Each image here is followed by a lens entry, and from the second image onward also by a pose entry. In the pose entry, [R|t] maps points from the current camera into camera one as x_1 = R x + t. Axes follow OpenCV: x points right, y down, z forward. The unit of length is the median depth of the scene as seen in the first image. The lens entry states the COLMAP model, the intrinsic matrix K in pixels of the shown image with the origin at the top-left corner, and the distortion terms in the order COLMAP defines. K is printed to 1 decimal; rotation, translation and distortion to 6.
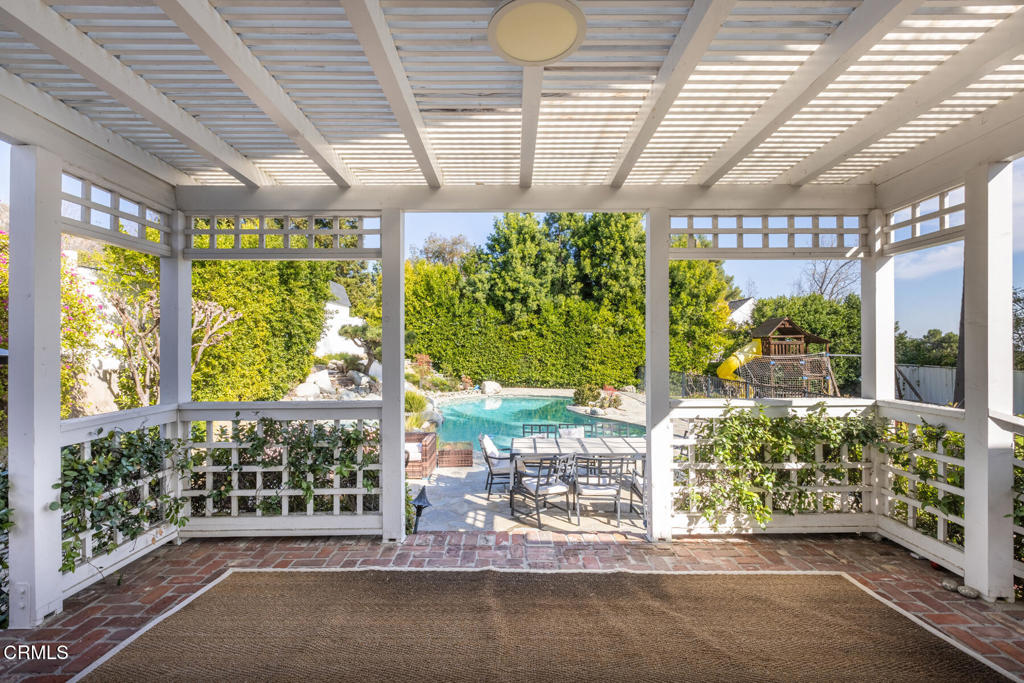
lens RADIAL K [[456.1, 0, 508.0], [0, 456.1, 340.7], [0, 0, 1]] dist [-0.003133, -0.000300]
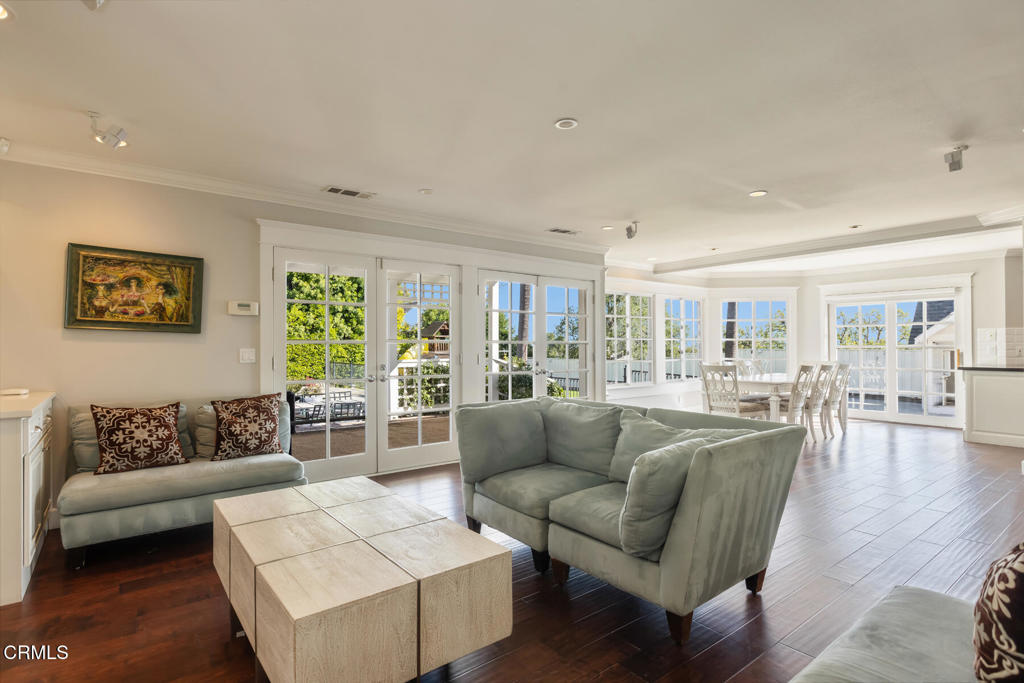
lens RADIAL K [[513.6, 0, 507.8], [0, 513.6, 342.5], [0, 0, 1]] dist [-0.000536, -0.000595]
pose [[0.787779, 0.003311, 0.615949, -0.129346], [-0.005174, 0.999986, 0.001241, 0.004670], [-0.615936, -0.004165, 0.787785, -0.226148]]
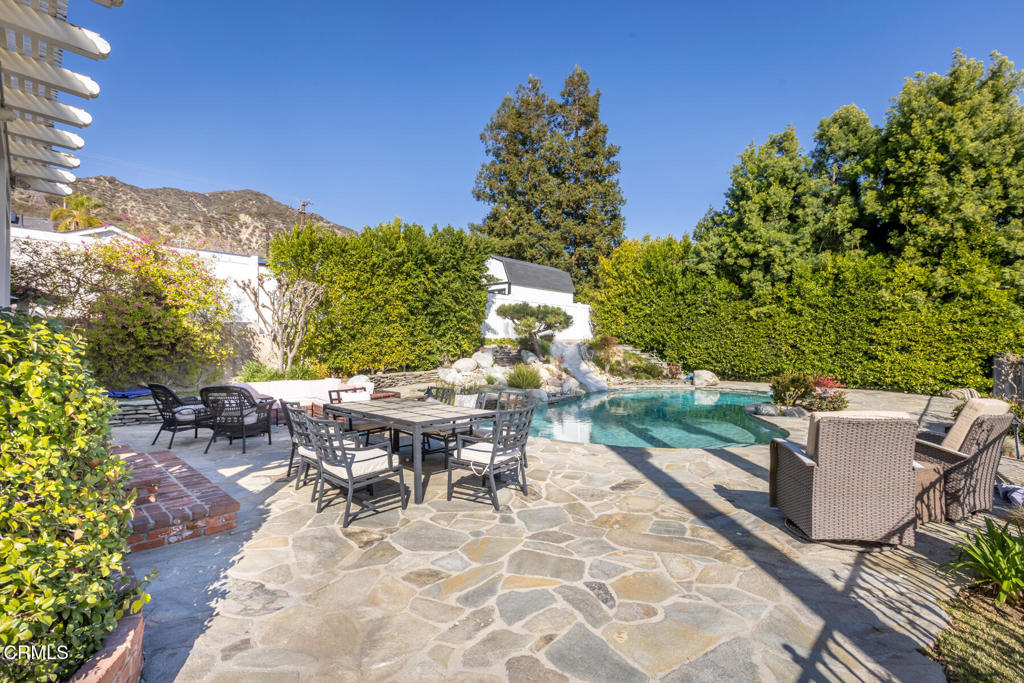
lens RADIAL K [[456.1, 0, 508.0], [0, 456.1, 340.7], [0, 0, 1]] dist [-0.003133, -0.000300]
pose [[0.707882, -0.009208, -0.706270, 0.263160], [0.006882, 0.999957, -0.006139, 0.036239], [0.706297, -0.000515, 0.707916, 0.170531]]
